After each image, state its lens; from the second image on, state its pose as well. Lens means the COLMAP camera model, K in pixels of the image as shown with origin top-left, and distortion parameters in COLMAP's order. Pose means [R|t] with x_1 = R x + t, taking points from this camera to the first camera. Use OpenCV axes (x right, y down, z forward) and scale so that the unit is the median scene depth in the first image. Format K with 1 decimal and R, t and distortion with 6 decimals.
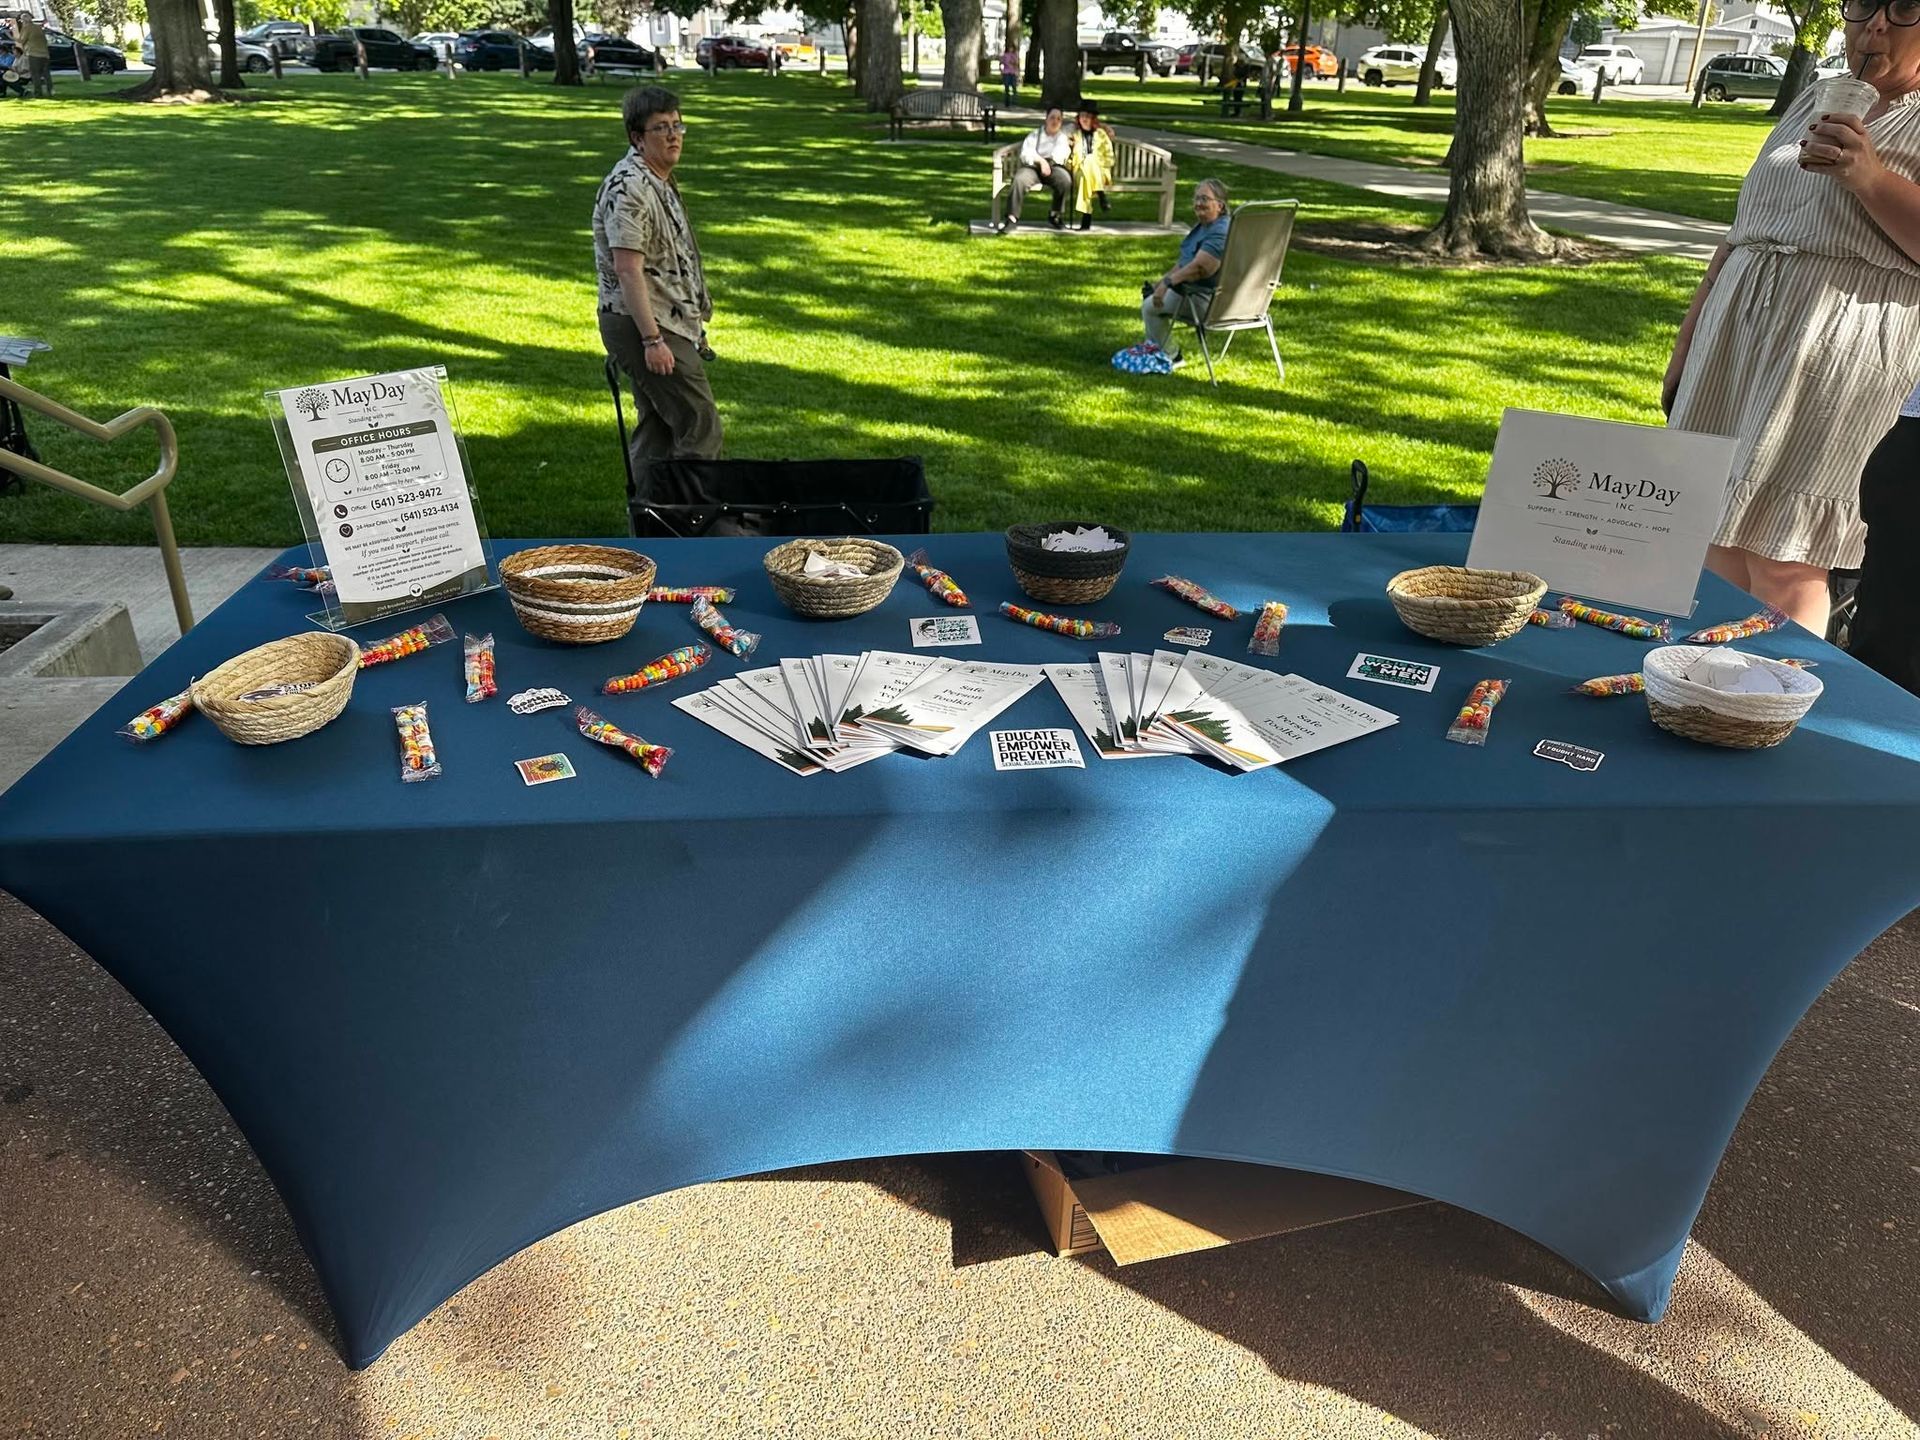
lens RADIAL K [[1350.8, 0, 956.6], [0, 1350.8, 707.8], [0, 0, 1]] dist [0.066462, -0.087985]
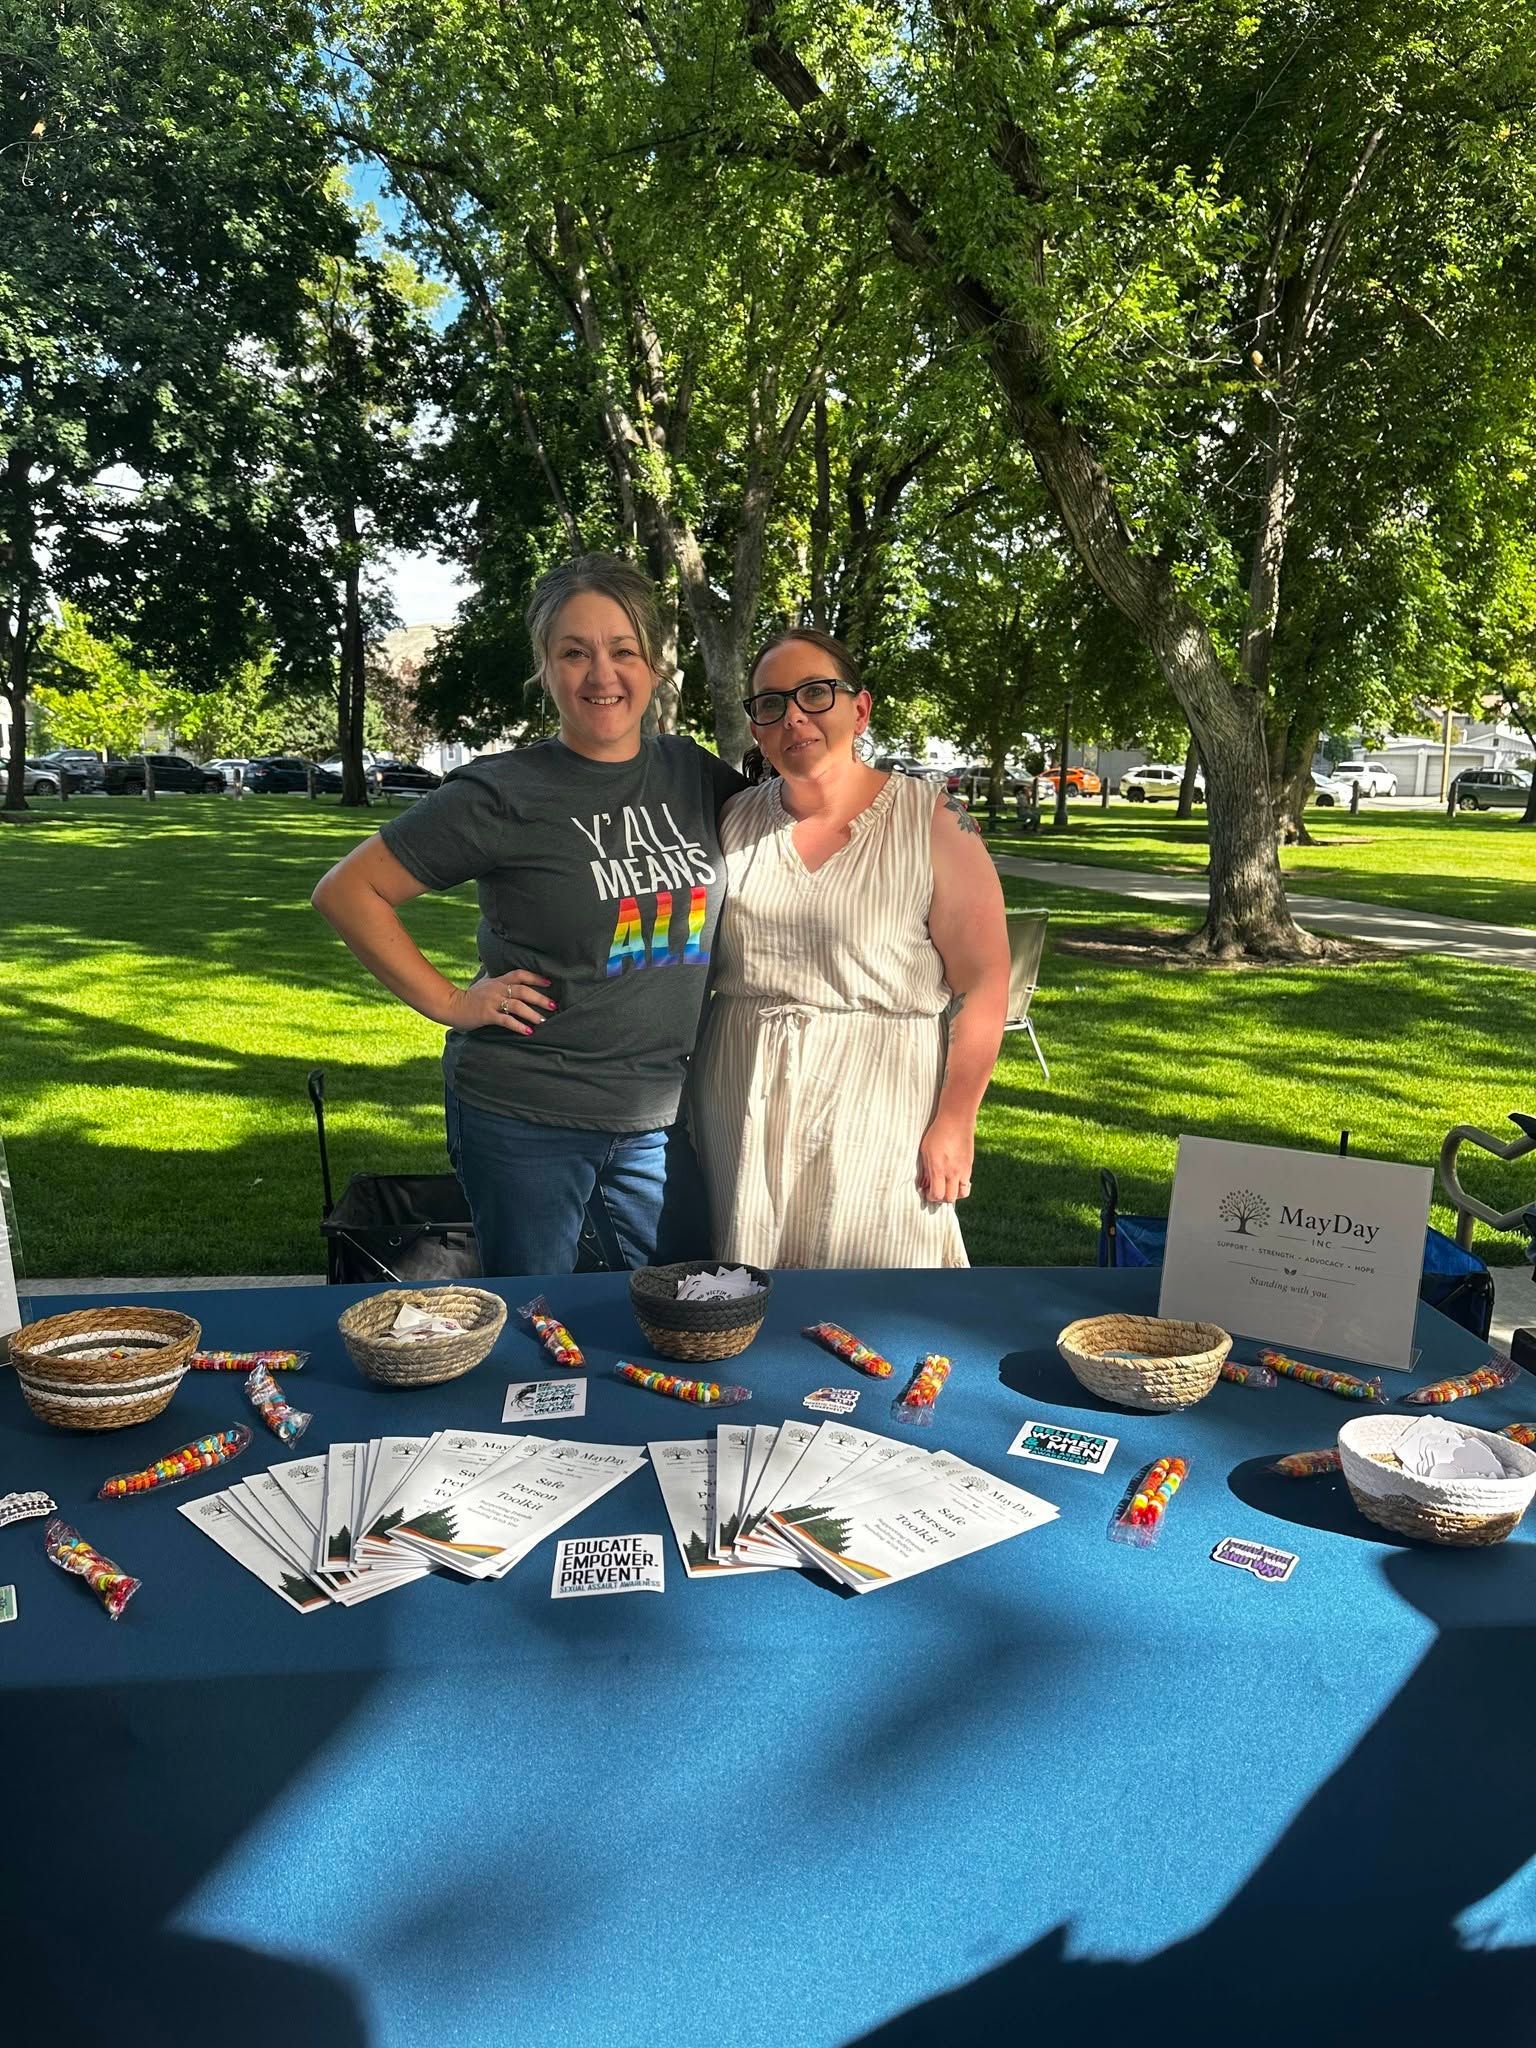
lens RADIAL K [[1420.0, 0, 773.7], [0, 1420.0, 1021.2], [0, 0, 1]] dist [0.133417, -0.221913]
pose [[0.999640, -0.010857, 0.024542, 0.022598], [0.017151, 0.961835, -0.273091, -0.007288], [-0.020640, 0.273414, 0.961675, 0.013021]]
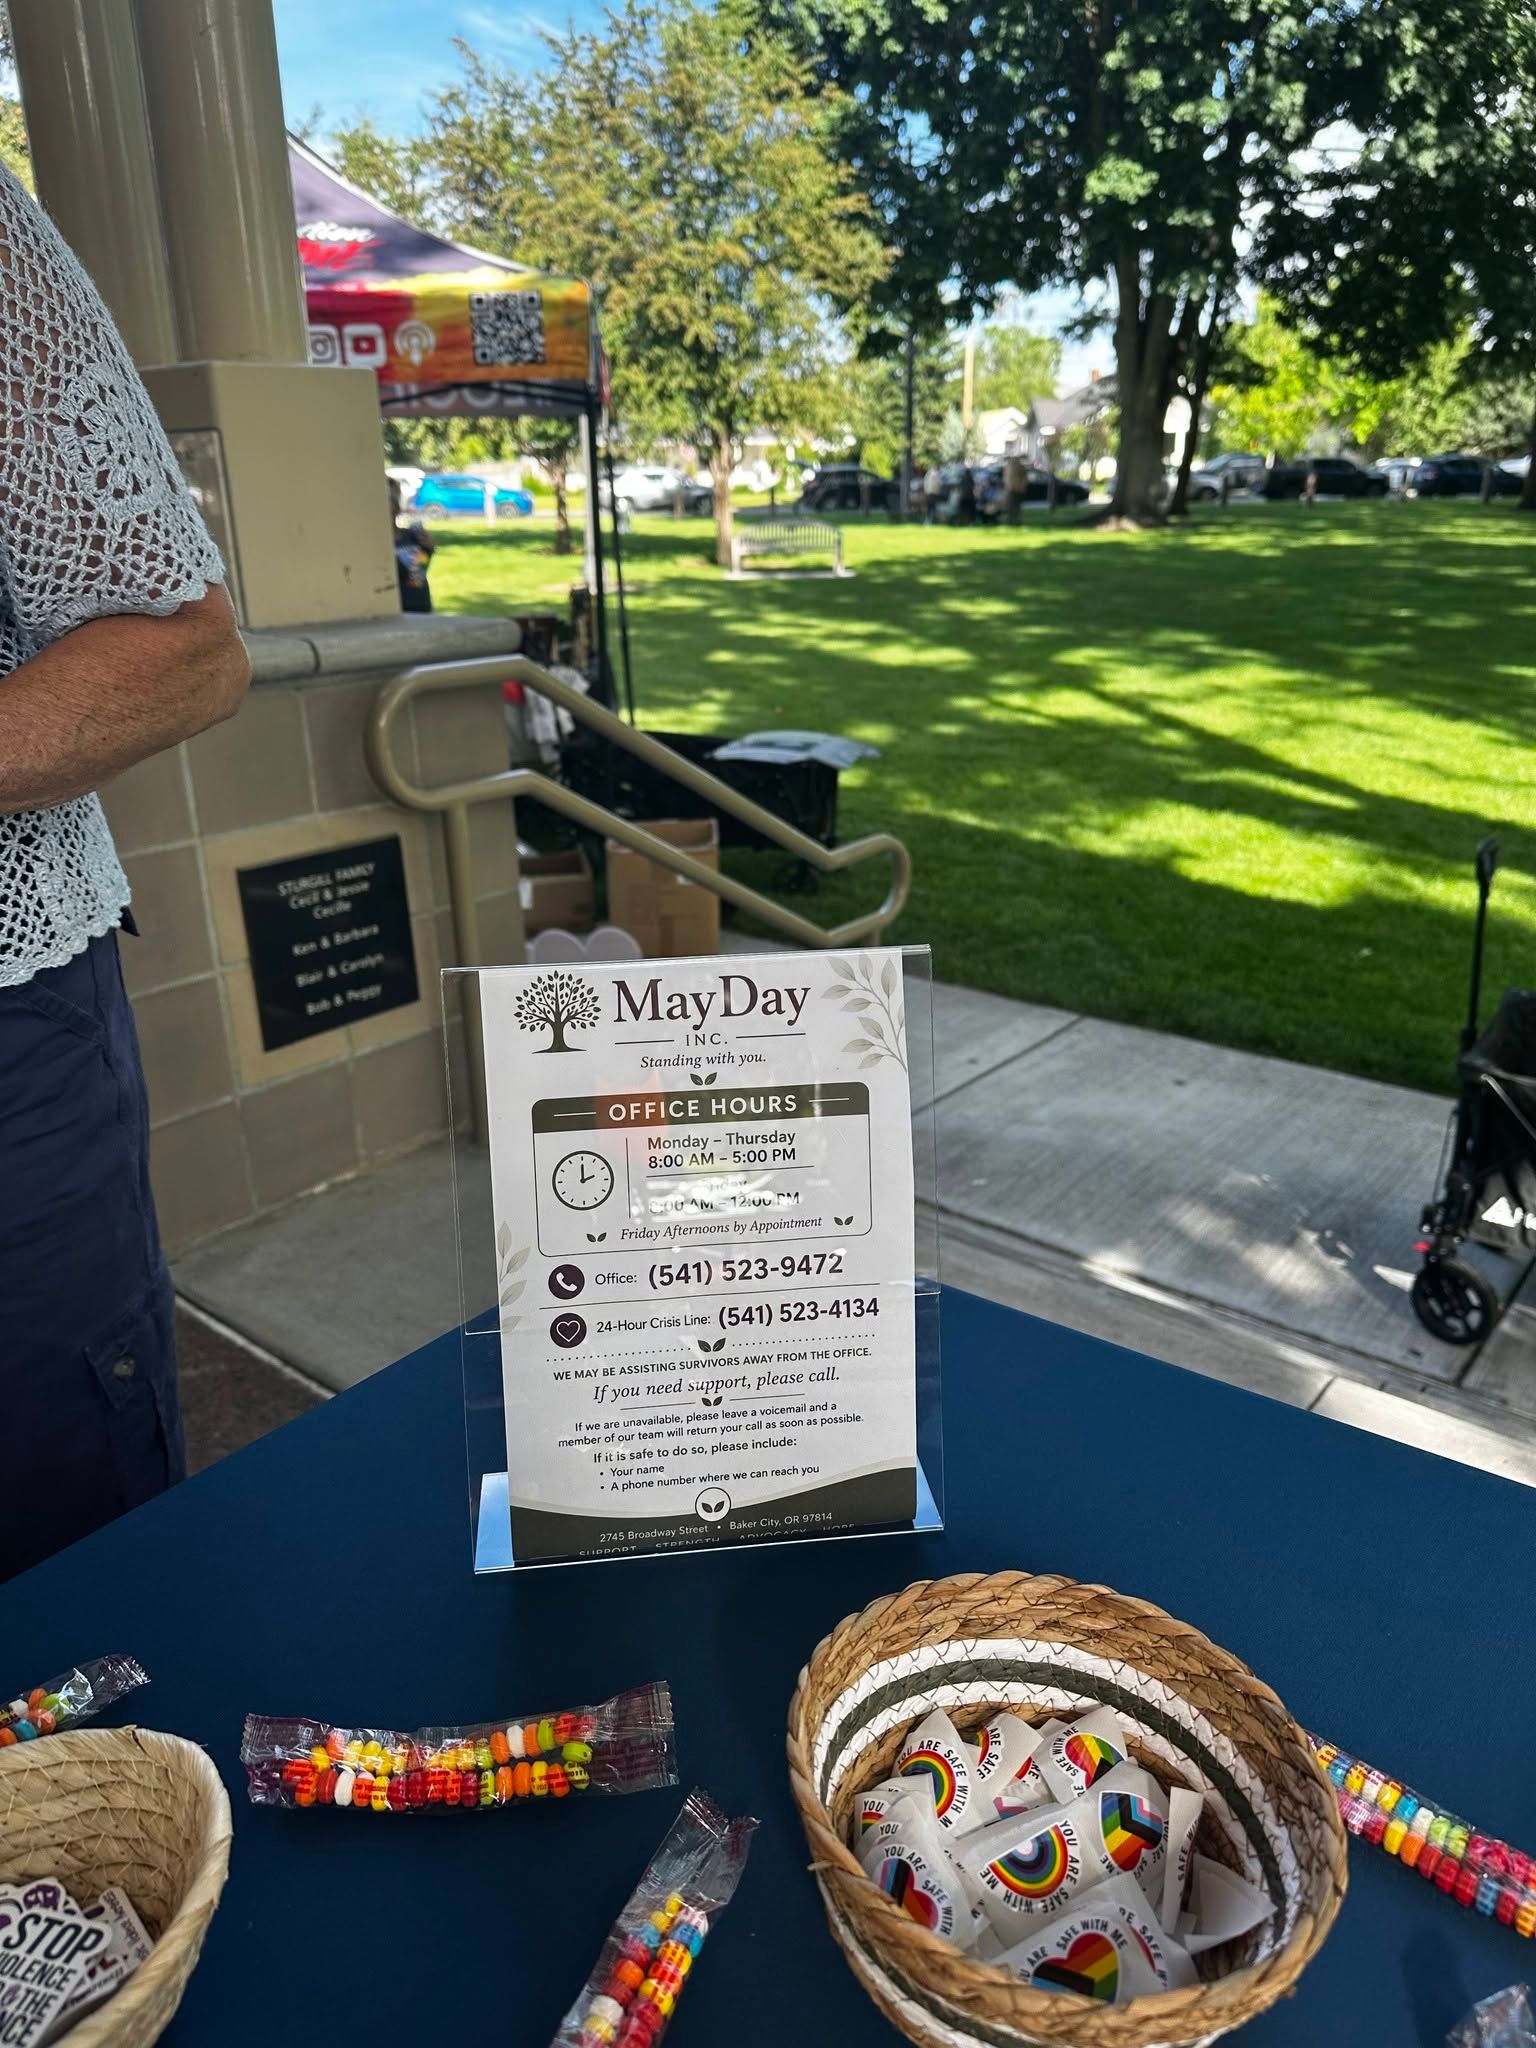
lens RADIAL K [[1452.0, 0, 737.7], [0, 1452.0, 1004.1], [0, 0, 1]] dist [0.059918, -0.109454]
pose [[0.745061, 0.198721, -0.636706, -0.032342], [-0.264359, 0.964388, -0.008354, -0.044082], [0.612371, 0.174543, 0.771062, 0.134326]]
